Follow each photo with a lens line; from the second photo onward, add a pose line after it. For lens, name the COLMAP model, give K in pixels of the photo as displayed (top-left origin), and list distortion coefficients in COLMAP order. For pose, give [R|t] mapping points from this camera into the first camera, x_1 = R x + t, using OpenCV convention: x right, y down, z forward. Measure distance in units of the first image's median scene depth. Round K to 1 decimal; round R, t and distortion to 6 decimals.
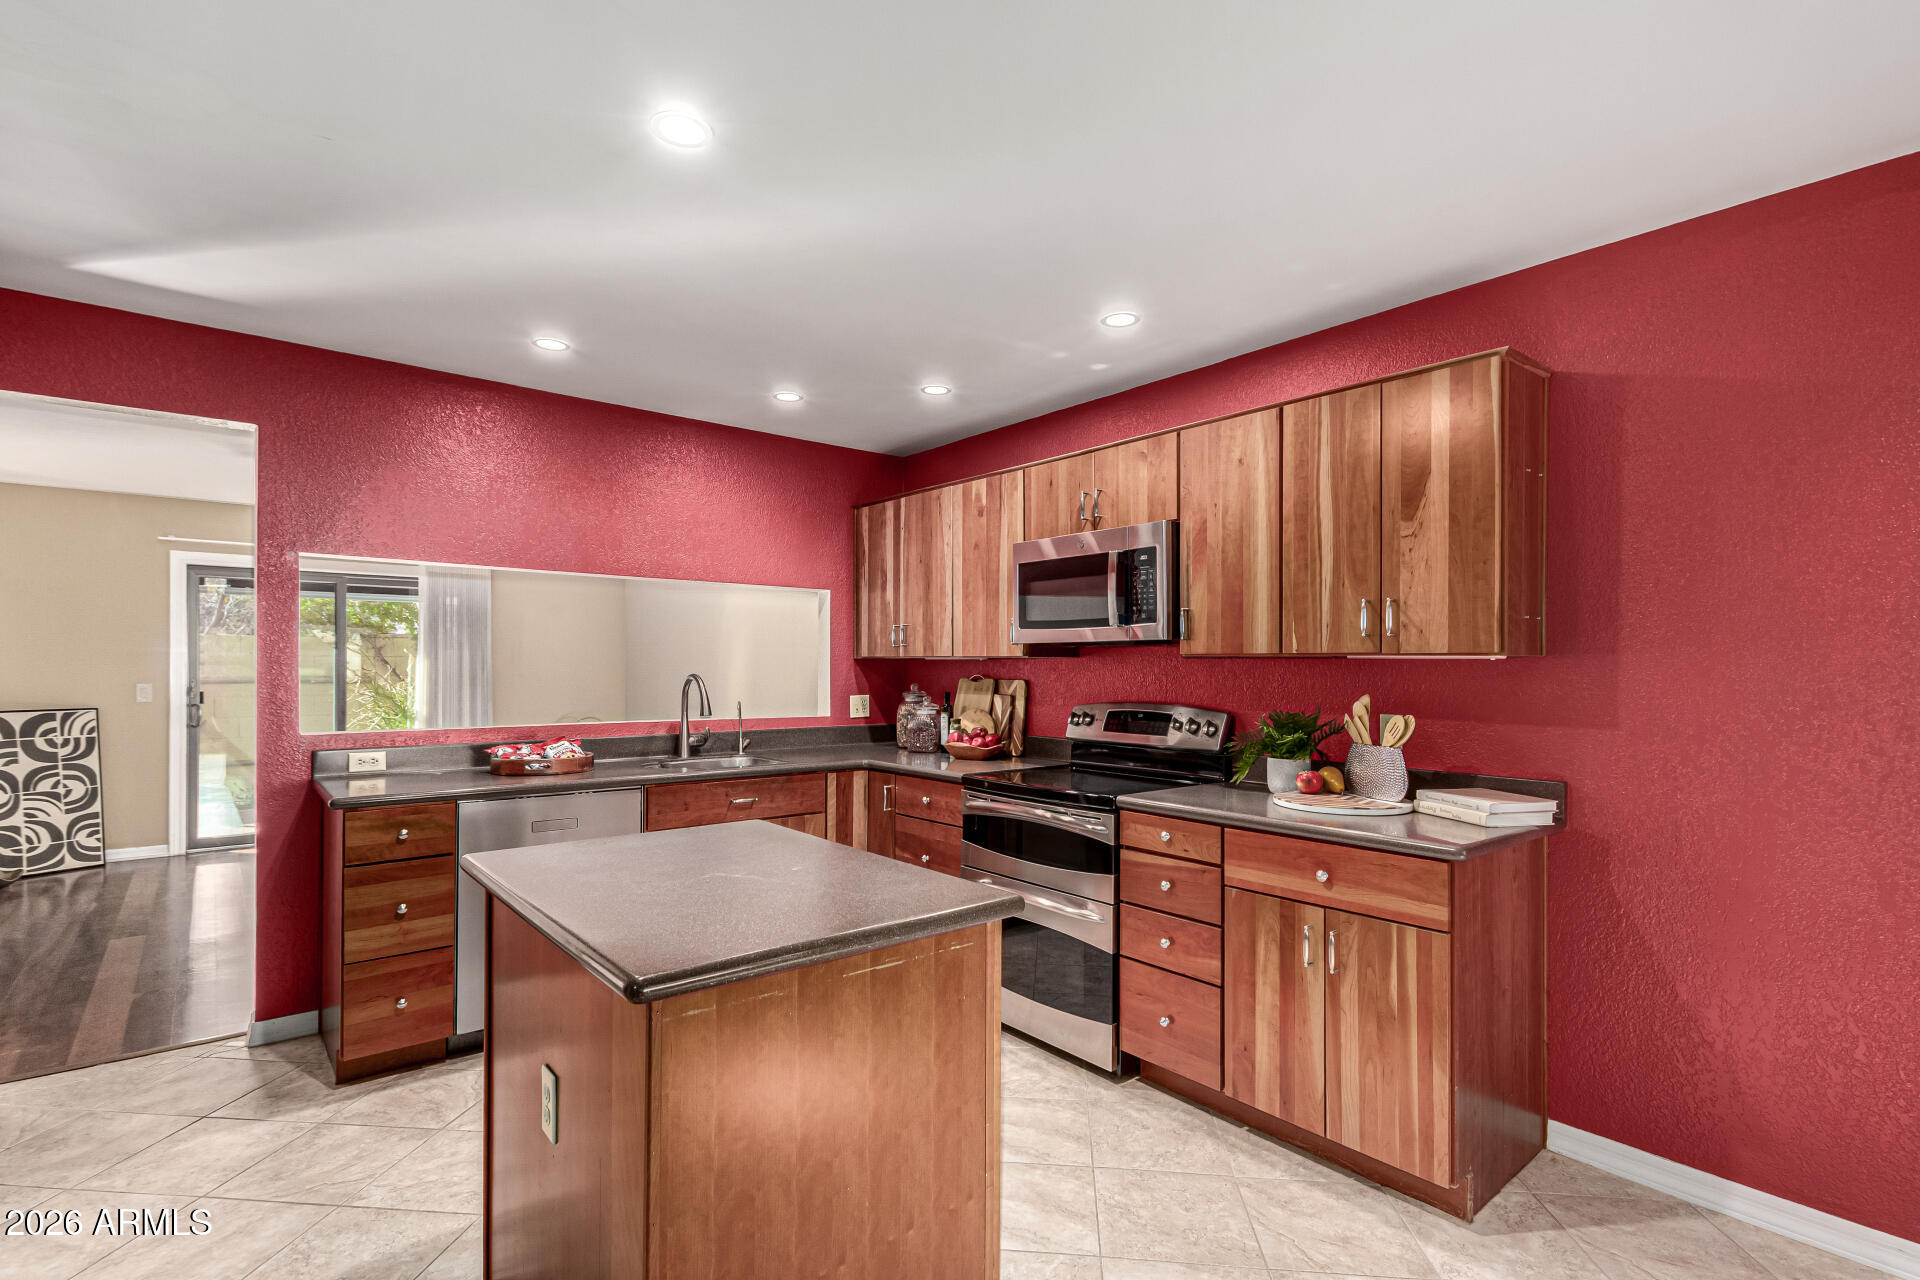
lens RADIAL K [[893.5, 0, 960.5], [0, 893.5, 653.7], [0, 0, 1]] dist [0.002125, 0.000230]
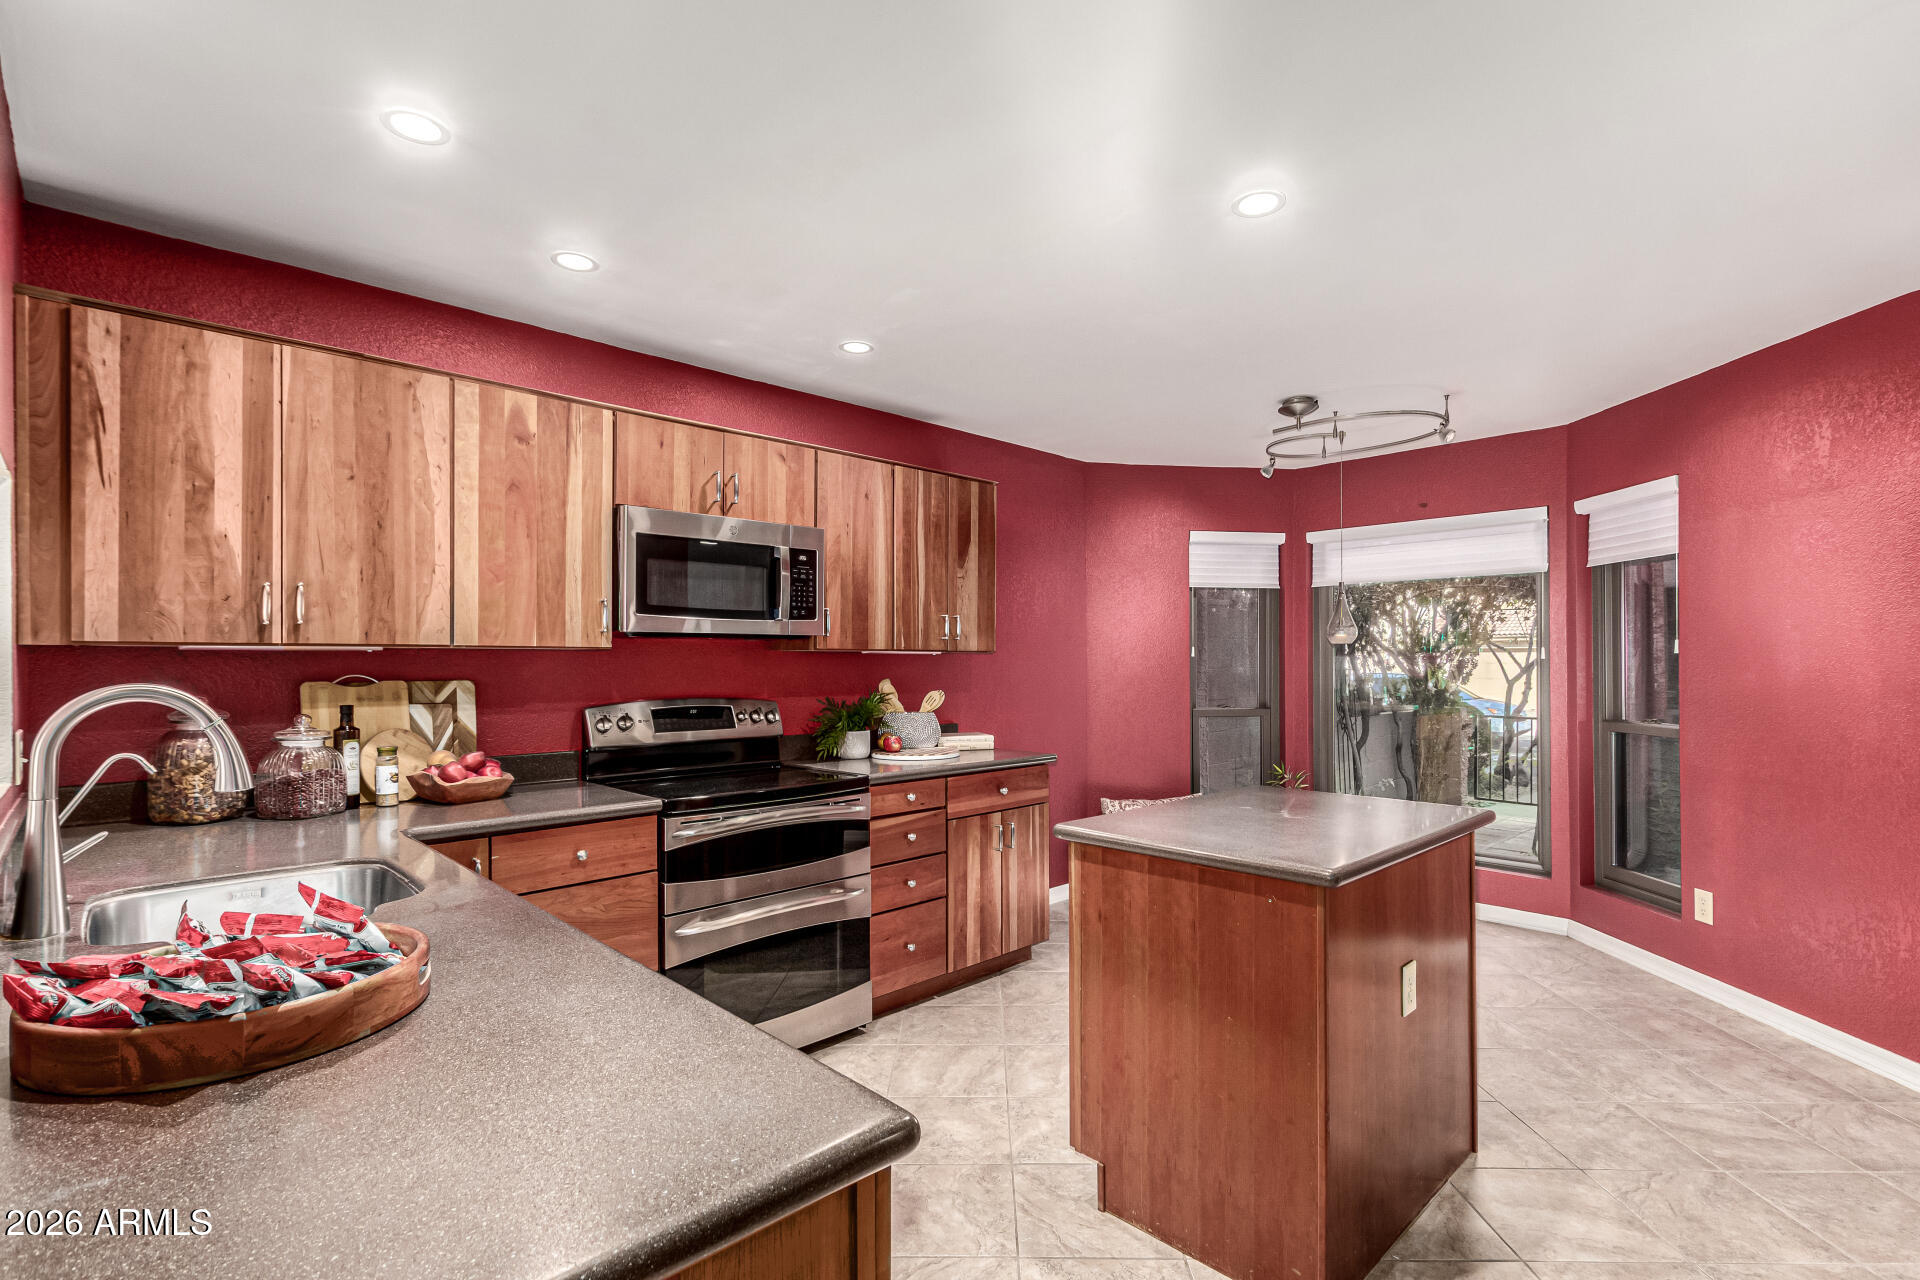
lens RADIAL K [[893.5, 0, 952.0], [0, 893.5, 649.8], [0, 0, 1]] dist [0.002125, 0.000230]
pose [[-0.065890, 0.007908, 0.997796, -0.944523], [-0.013313, 0.999873, -0.008803, 0.010375], [-0.997738, -0.013864, -0.065776, 0.963487]]
